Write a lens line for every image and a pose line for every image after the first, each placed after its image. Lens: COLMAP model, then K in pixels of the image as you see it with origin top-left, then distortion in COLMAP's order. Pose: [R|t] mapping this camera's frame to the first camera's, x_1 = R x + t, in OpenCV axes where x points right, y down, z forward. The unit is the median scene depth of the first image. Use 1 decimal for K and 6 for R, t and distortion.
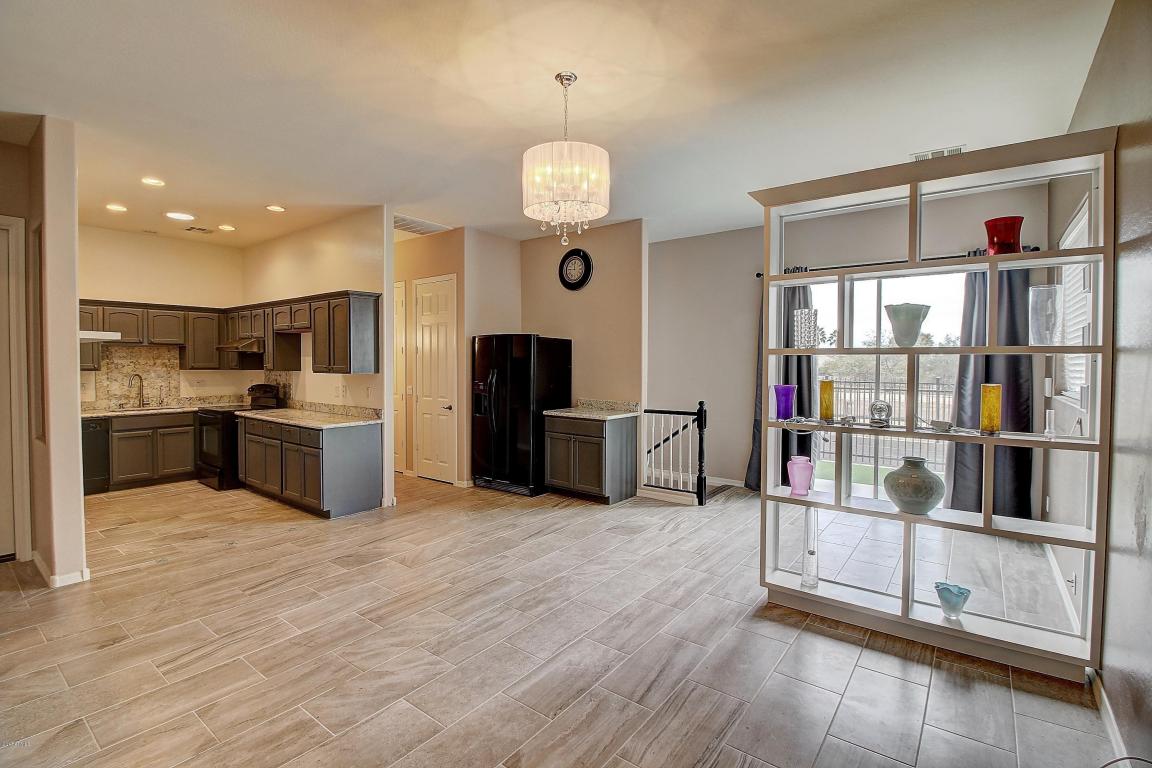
lens RADIAL K [[530.9, 0, 571.4], [0, 530.9, 374.7], [0, 0, 1]] dist [-0.001948, -0.010482]
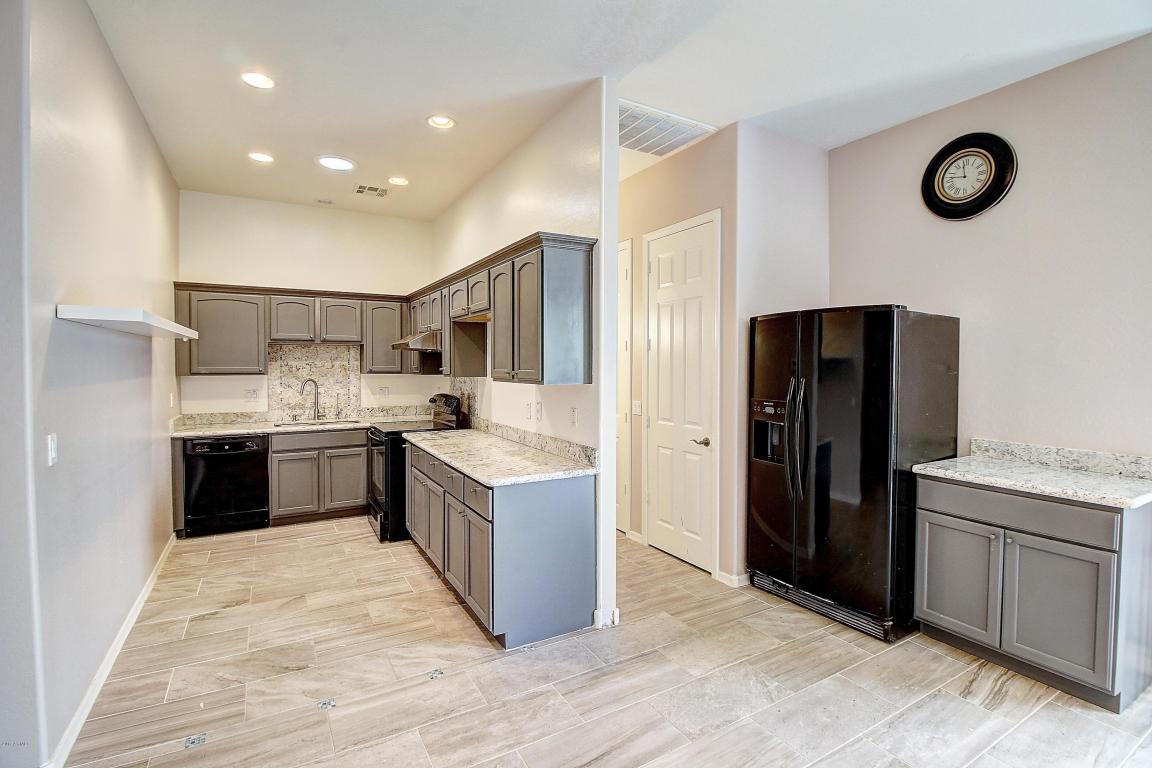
lens RADIAL K [[530.9, 0, 572.1], [0, 530.9, 374.2], [0, 0, 1]] dist [-0.001948, -0.010482]
pose [[0.925157, 0.006519, -0.379530, -0.172067], [-0.008710, 0.999954, -0.004057, -0.010416], [0.379486, 0.007059, 0.925171, 0.481532]]
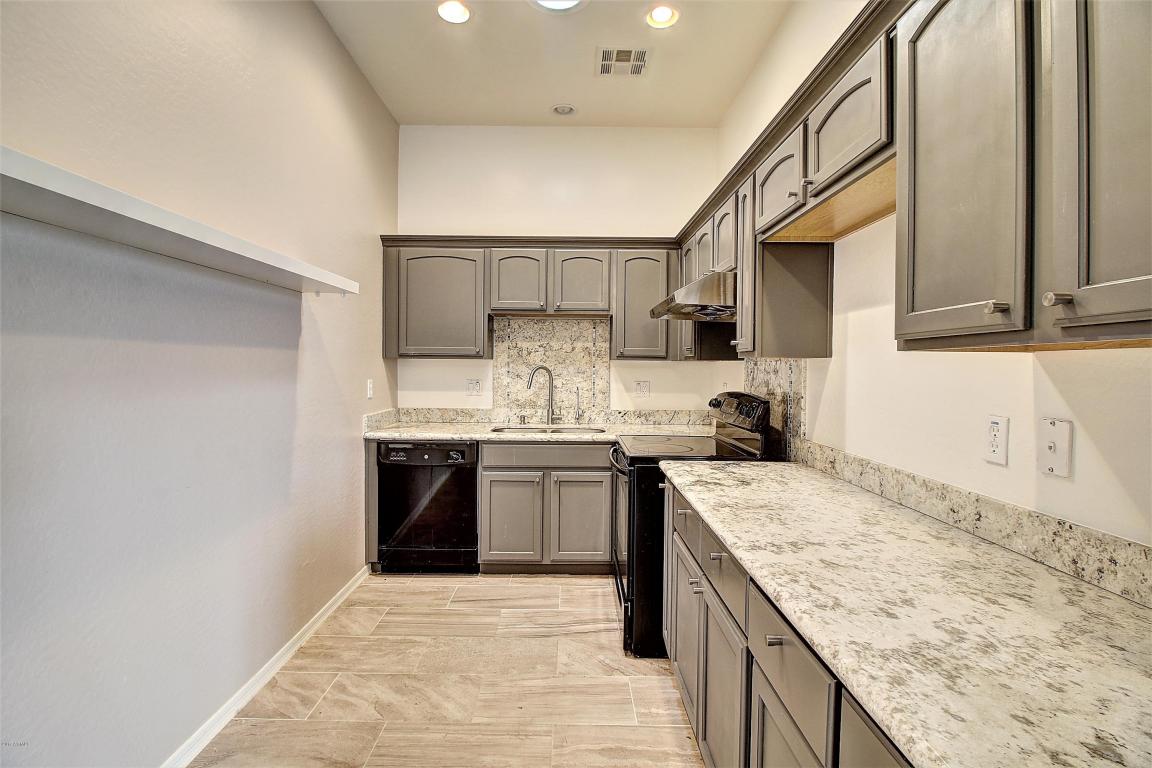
lens RADIAL K [[530.9, 0, 572.8], [0, 530.9, 374.4], [0, 0, 1]] dist [-0.001948, -0.010482]
pose [[0.620694, 0.013880, -0.783930, -0.422995], [-0.027332, 0.999619, -0.003942, 0.011188], [0.783577, 0.023874, 0.620836, 0.806508]]
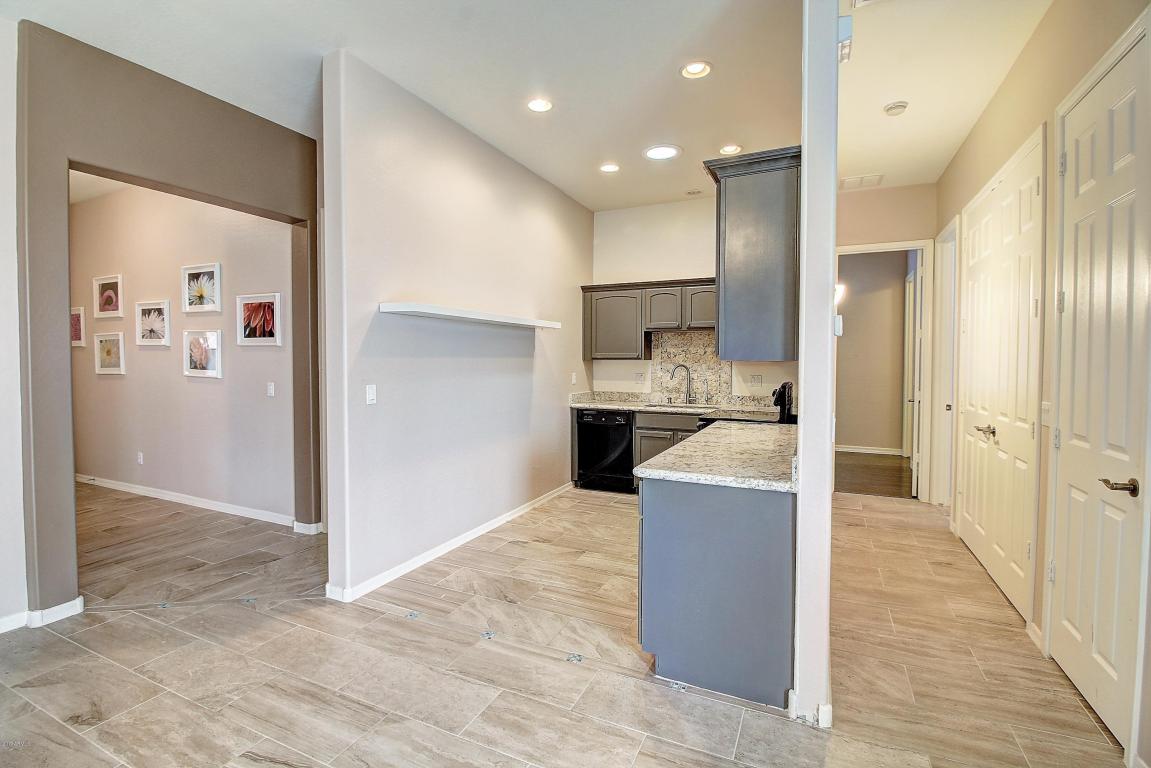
lens RADIAL K [[530.4, 0, 567.7], [0, 530.4, 376.4], [0, 0, 1]] dist [-0.001948, -0.010482]
pose [[0.218227, 0.027024, -0.975524, -0.028001], [-0.026692, 0.999408, 0.021715, 0.005155], [0.975533, 0.021300, 0.218819, 0.762925]]
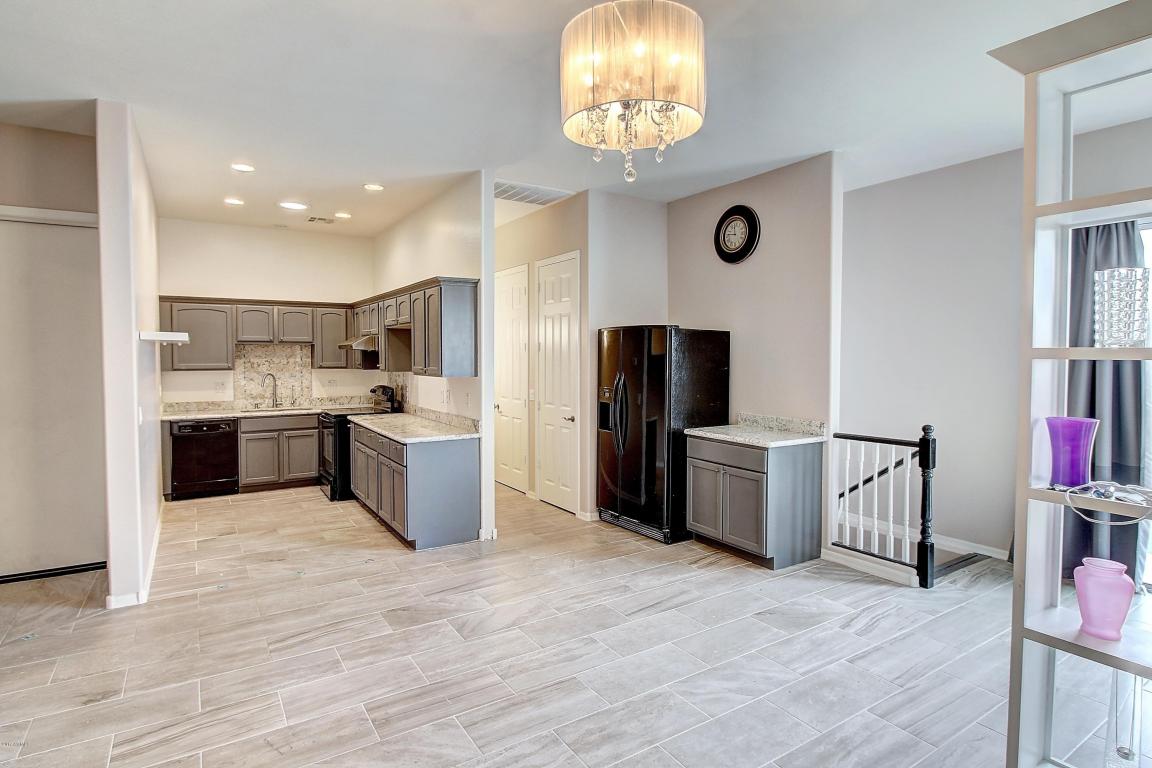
lens RADIAL K [[599.6, 0, 570.0], [0, 599.6, 374.3], [0, 0, 1]] dist [0.002171, -0.008392]
pose [[0.940494, 0.009140, -0.339687, 0.087493], [-0.006590, 0.999941, 0.008659, -0.015340], [0.339746, -0.005906, 0.940499, 0.179262]]
